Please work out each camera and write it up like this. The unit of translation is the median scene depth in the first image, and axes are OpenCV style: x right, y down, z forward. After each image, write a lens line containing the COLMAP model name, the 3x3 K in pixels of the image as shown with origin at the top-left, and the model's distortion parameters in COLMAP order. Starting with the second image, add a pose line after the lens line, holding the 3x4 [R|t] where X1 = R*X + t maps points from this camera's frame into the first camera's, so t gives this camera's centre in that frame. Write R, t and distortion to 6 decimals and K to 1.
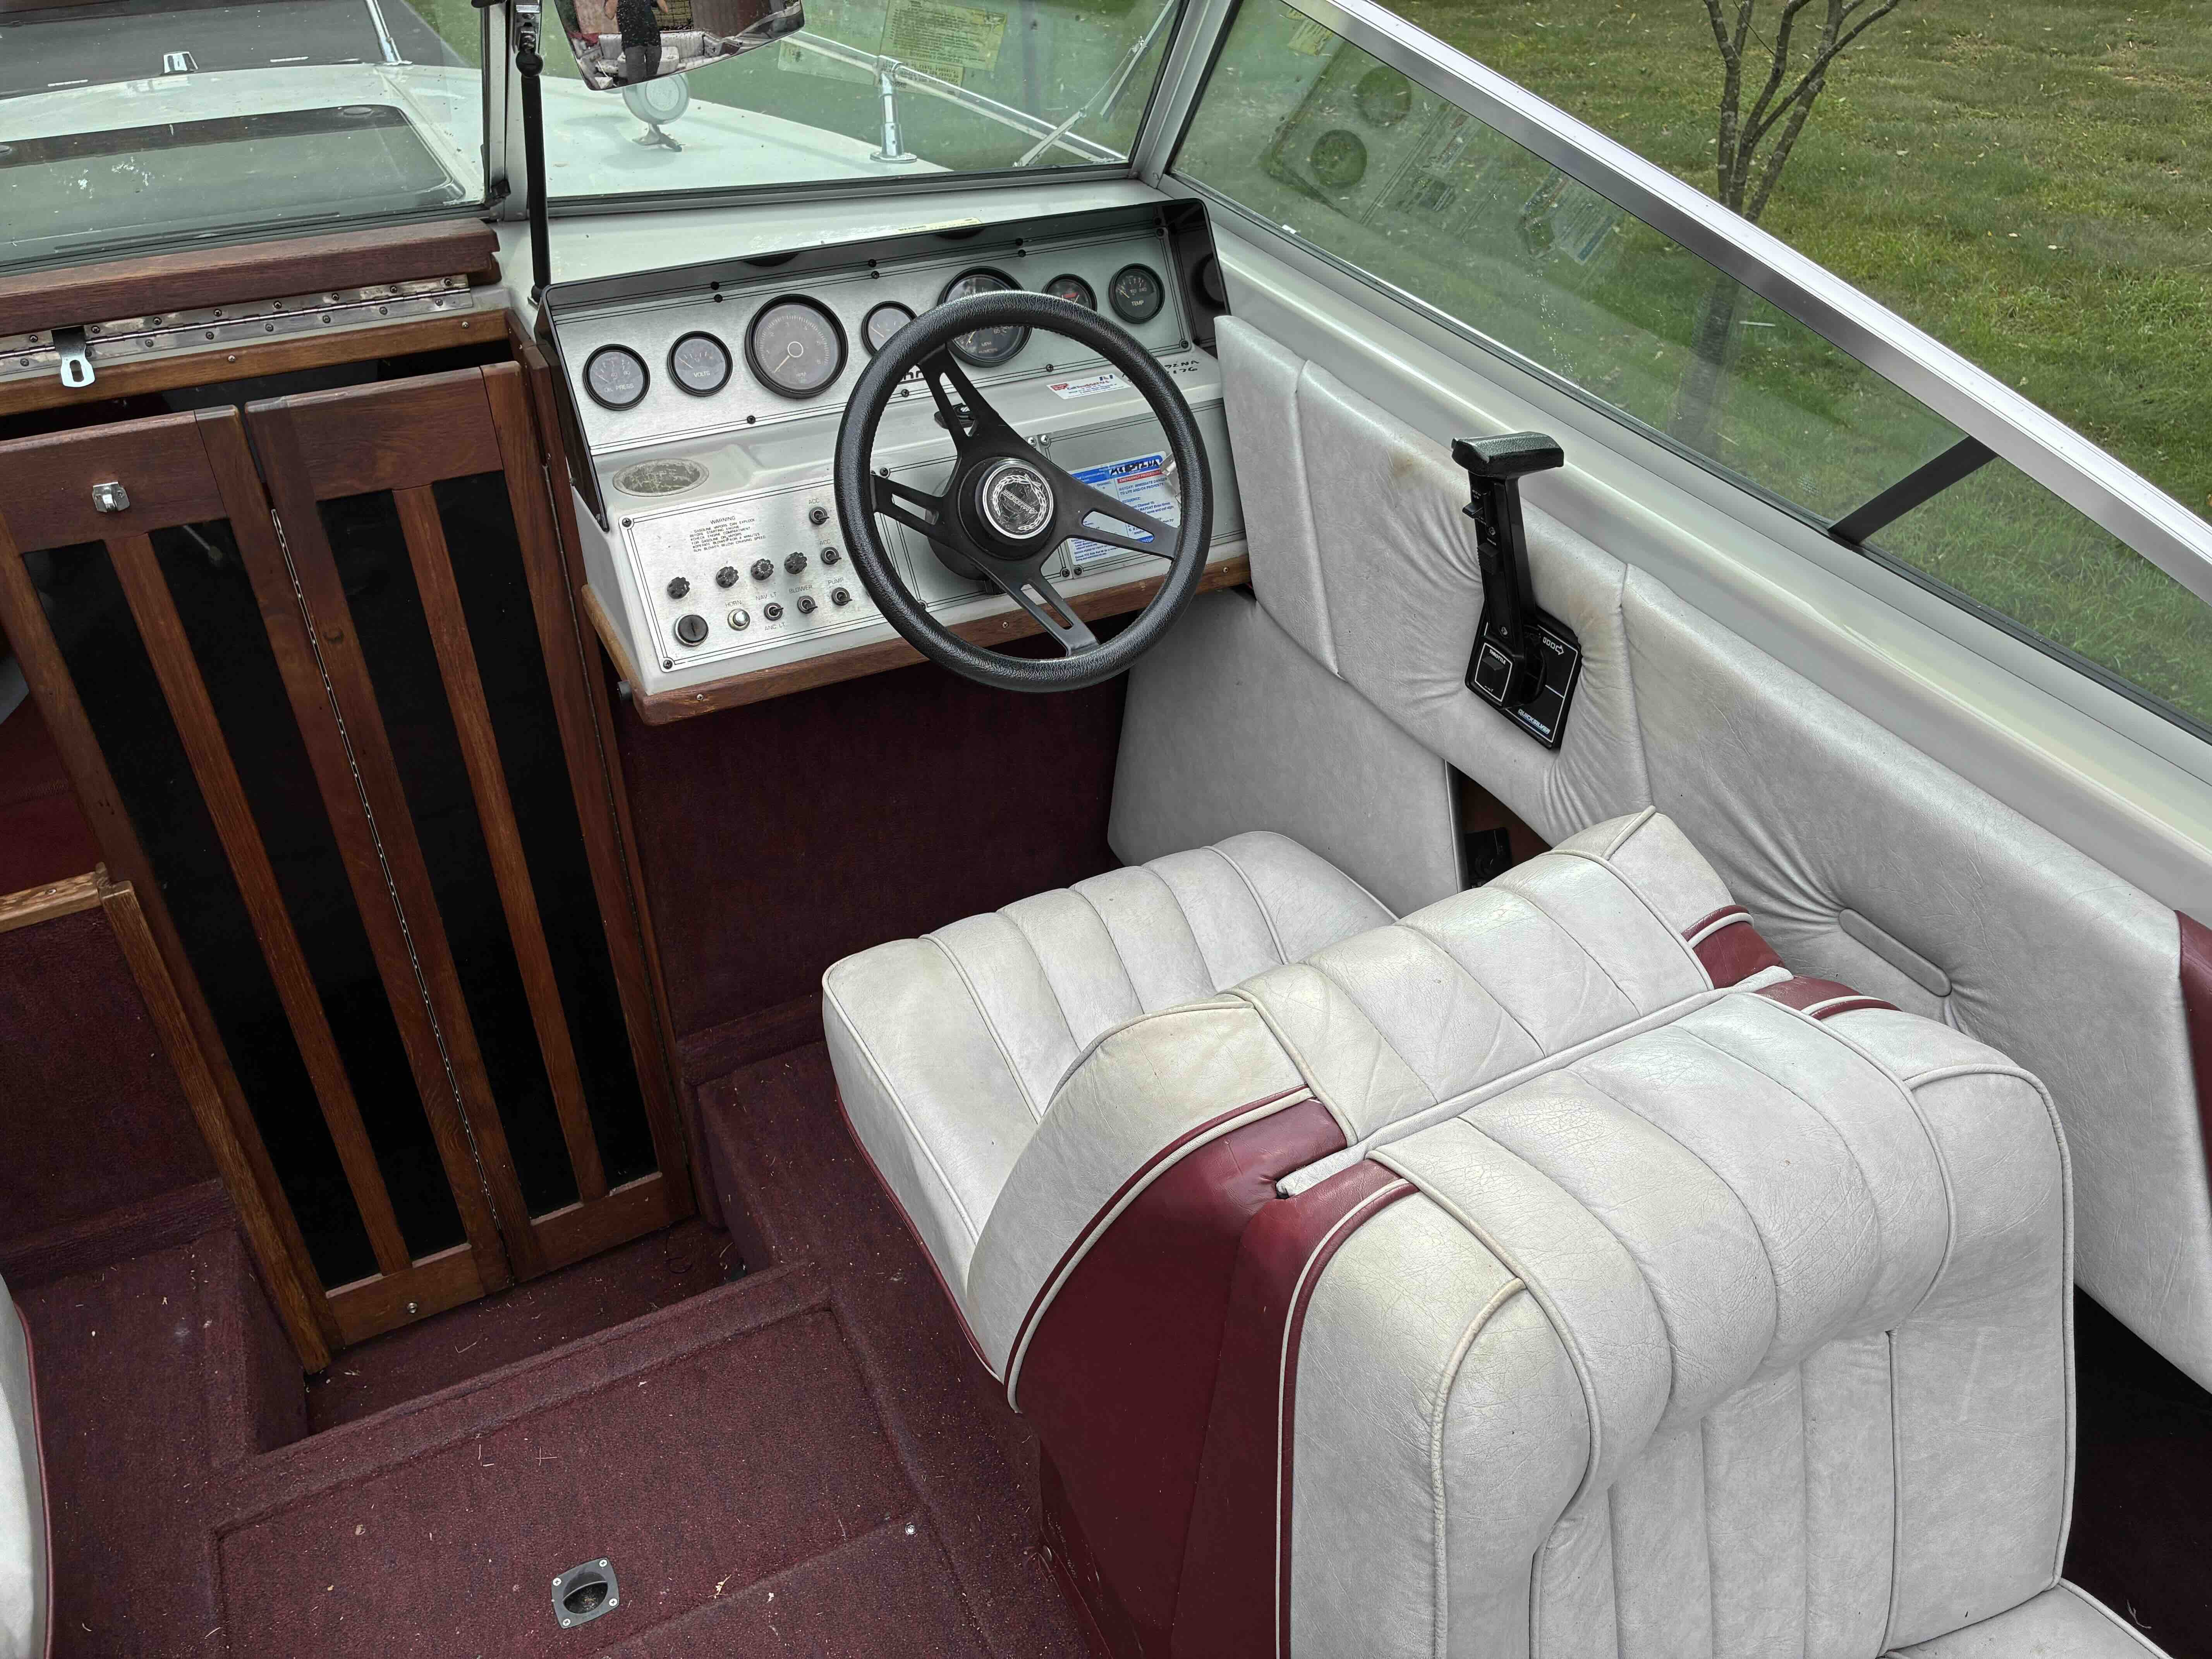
lens RADIAL K [[1652.2, 0, 1084.2], [0, 1652.2, 812.5], [0, 0, 1]] dist [0.043912, -0.064107]
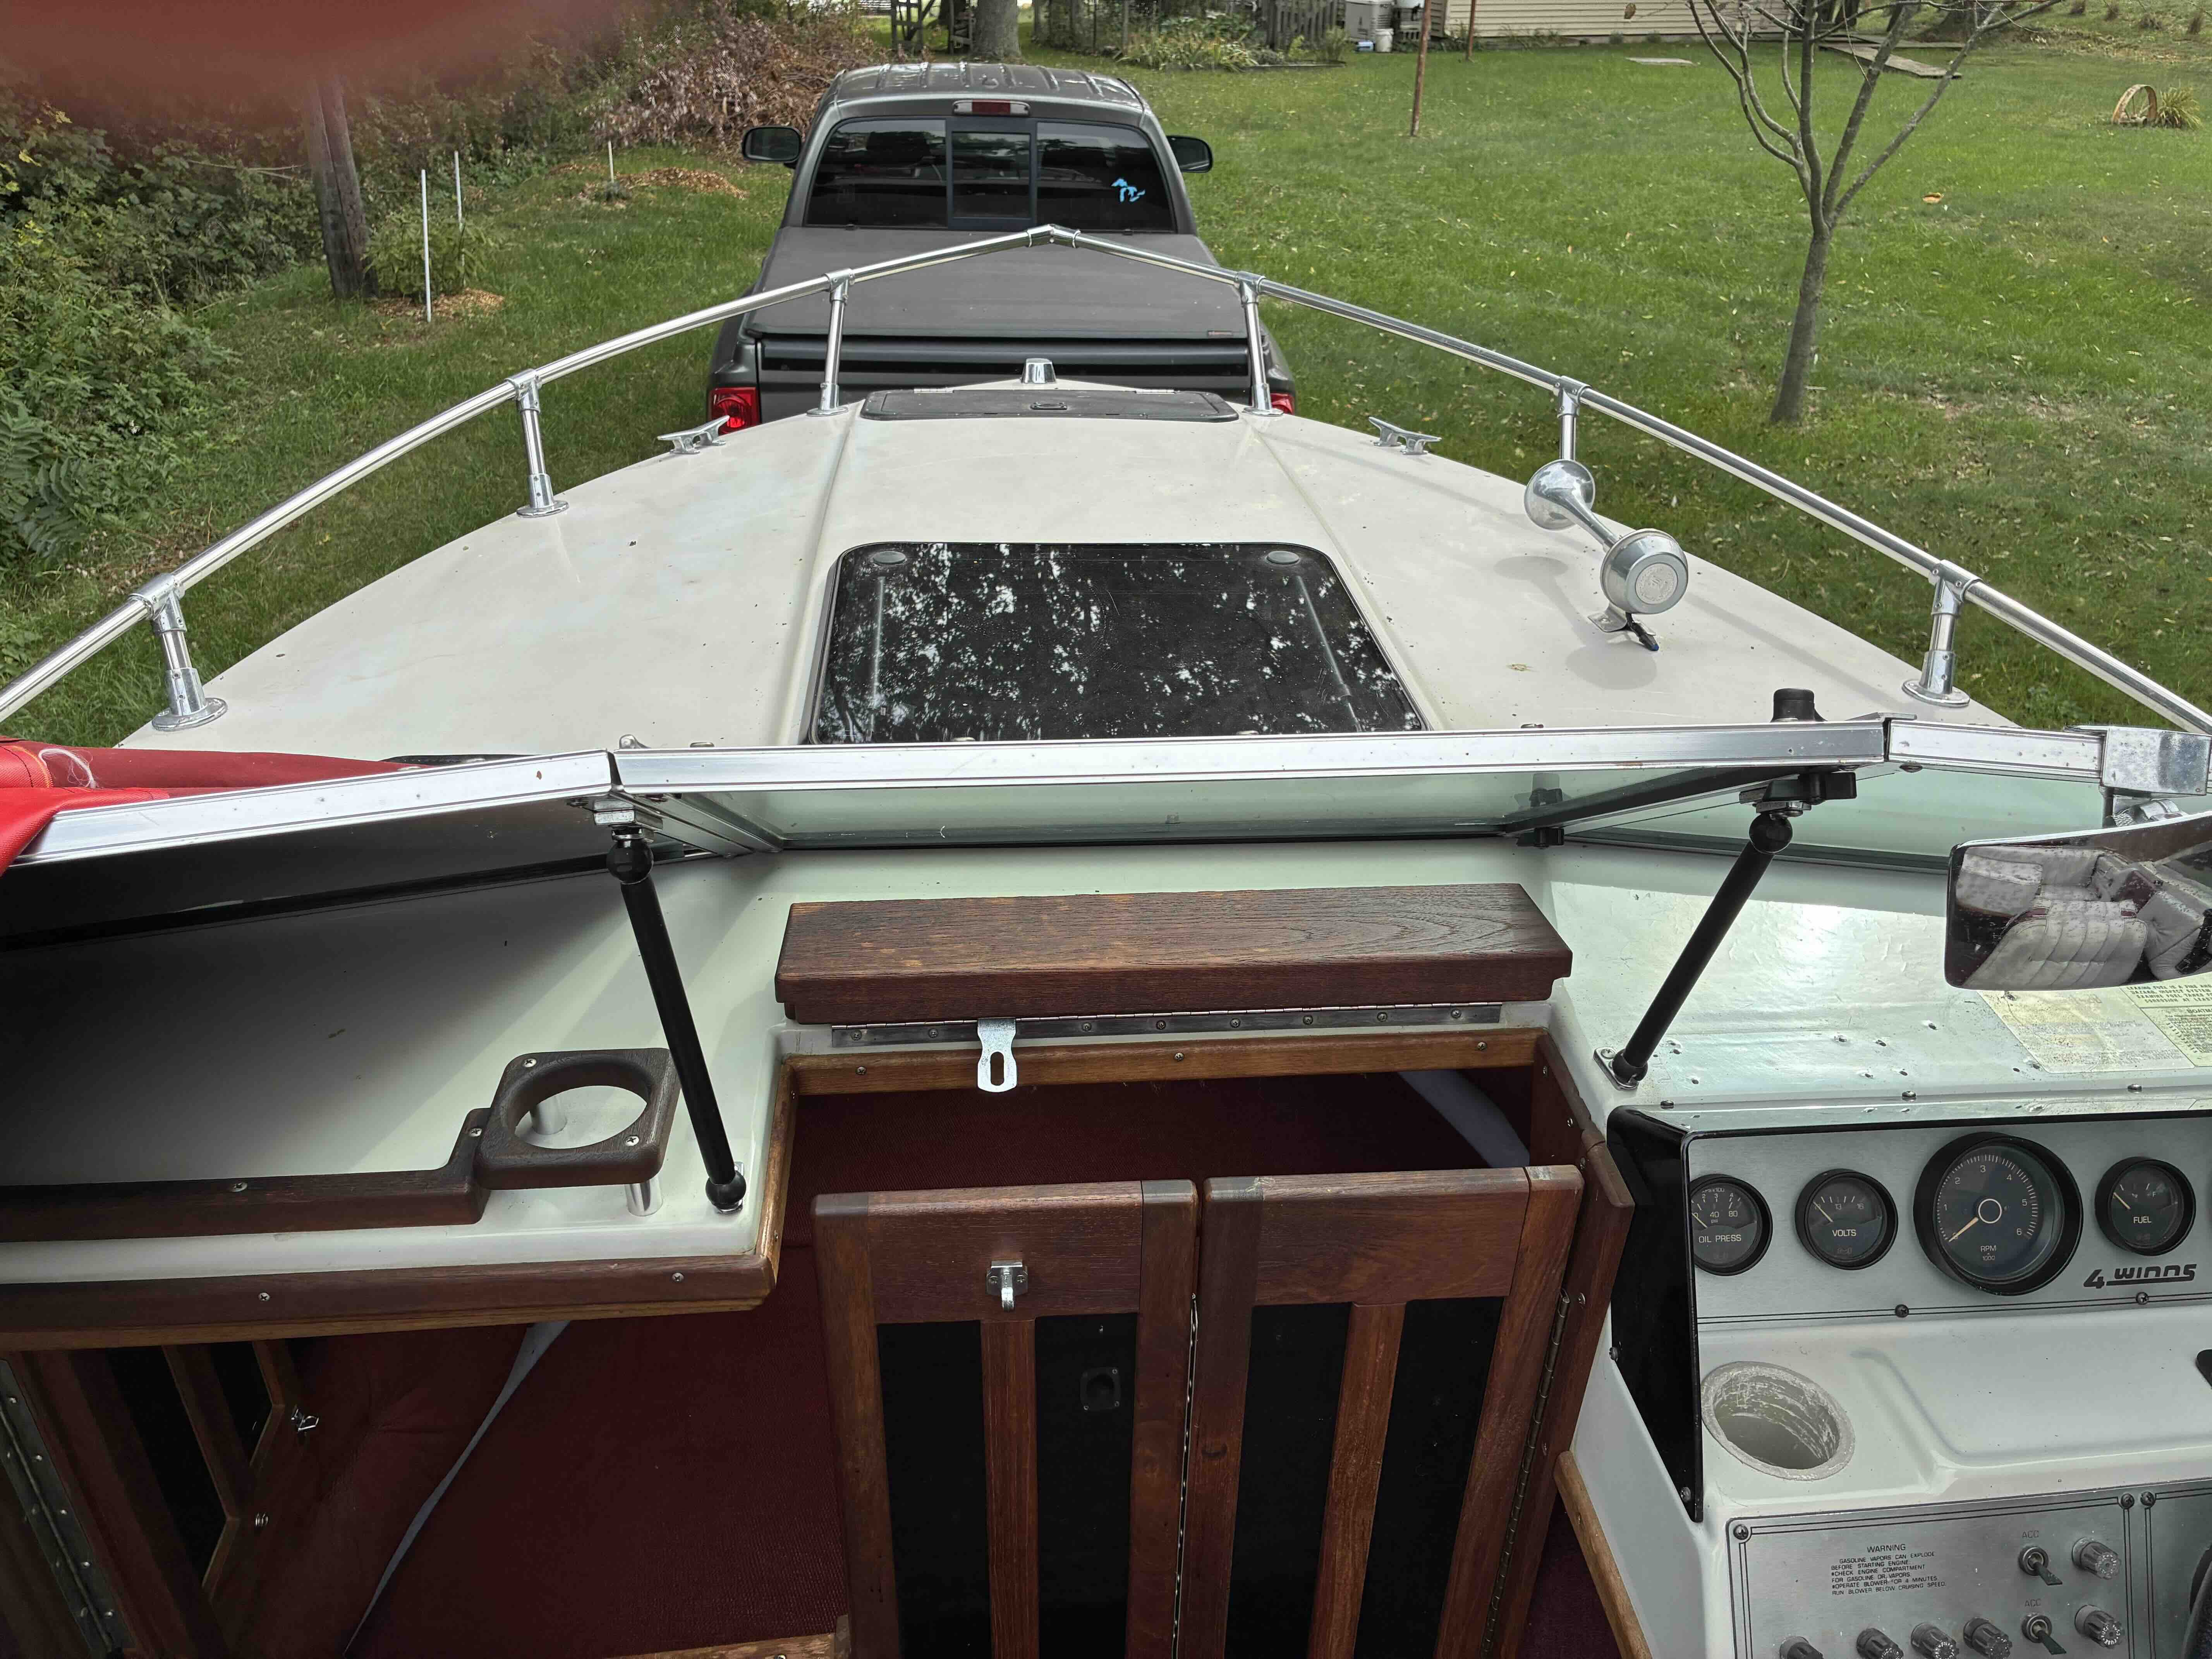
lens RADIAL K [[1652.2, 0, 1102.6], [0, 1652.2, 831.9], [0, 0, 1]] dist [0.043912, -0.064107]
pose [[0.928878, 0.205356, -0.308244, -0.334417], [-0.231356, 0.971589, -0.049893, -0.319274], [0.289241, 0.117659, 0.949998, 0.284963]]
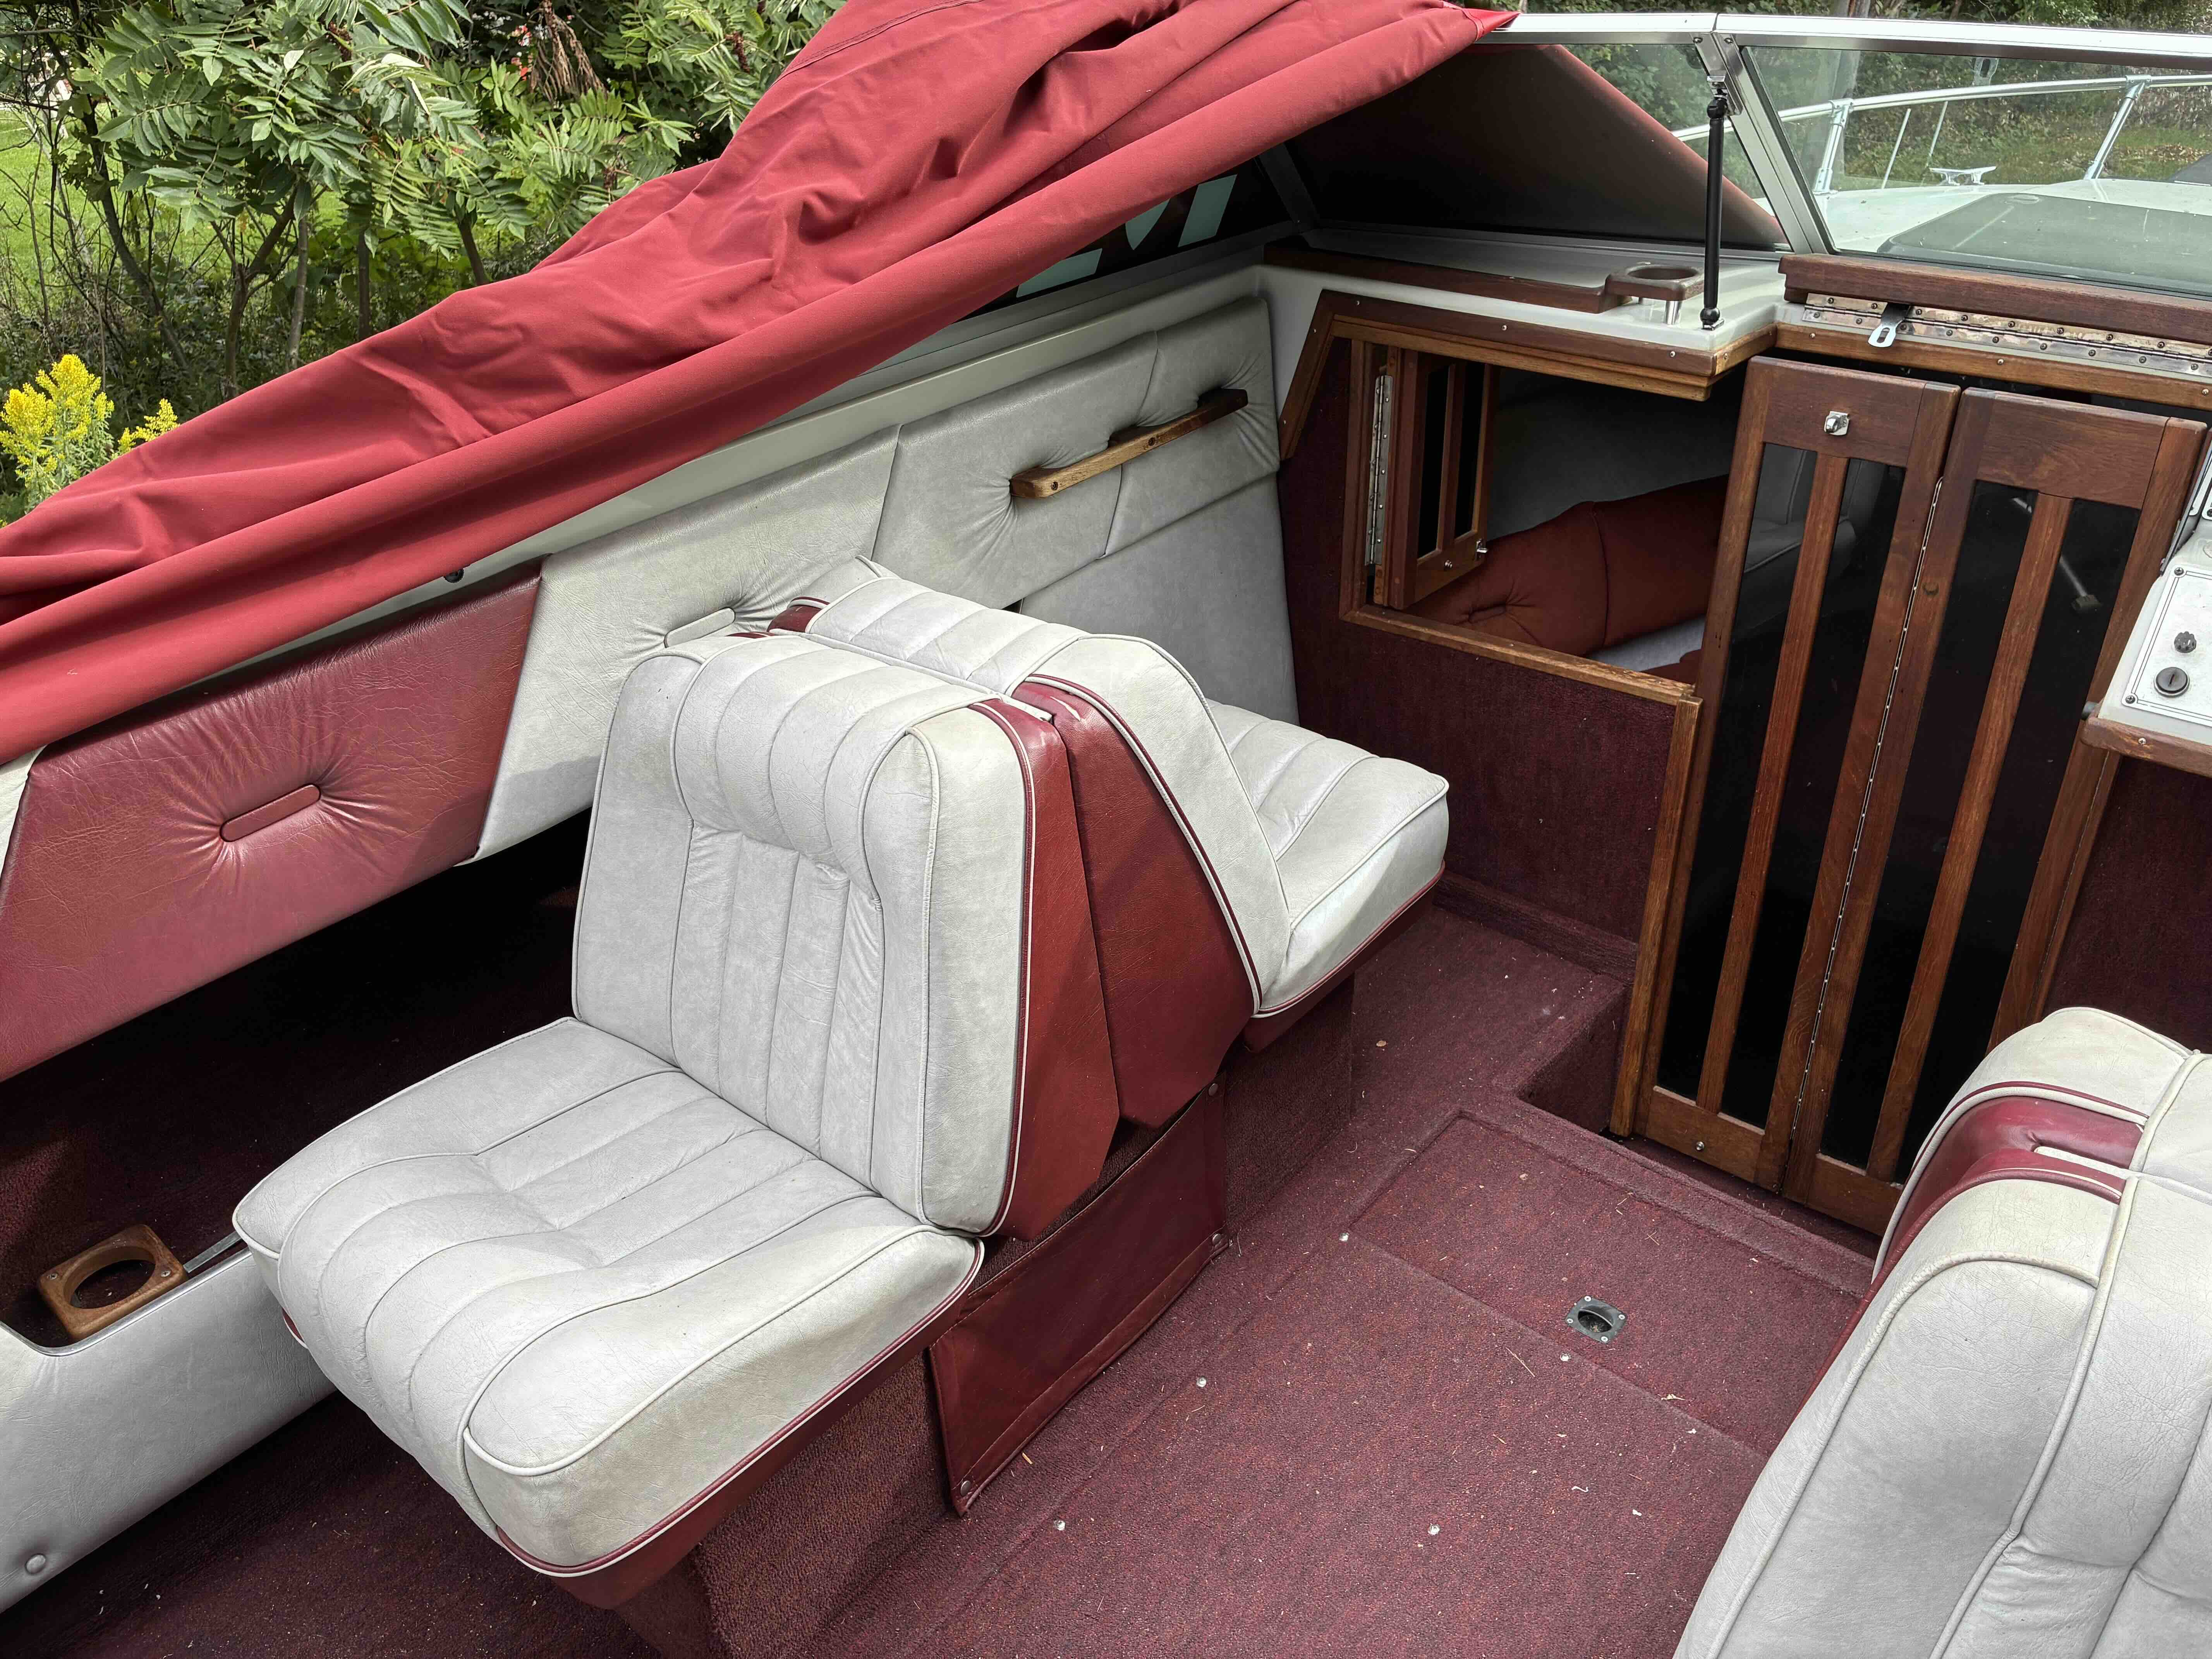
lens RADIAL K [[1652.2, 0, 1136.6], [0, 1652.2, 823.8], [0, 0, 1]] dist [0.043912, -0.064107]
pose [[0.392798, 0.452550, -0.800567, 0.367234], [-0.508724, 0.832137, 0.220791, 0.062113], [0.766100, 0.320542, 0.557085, -0.059919]]
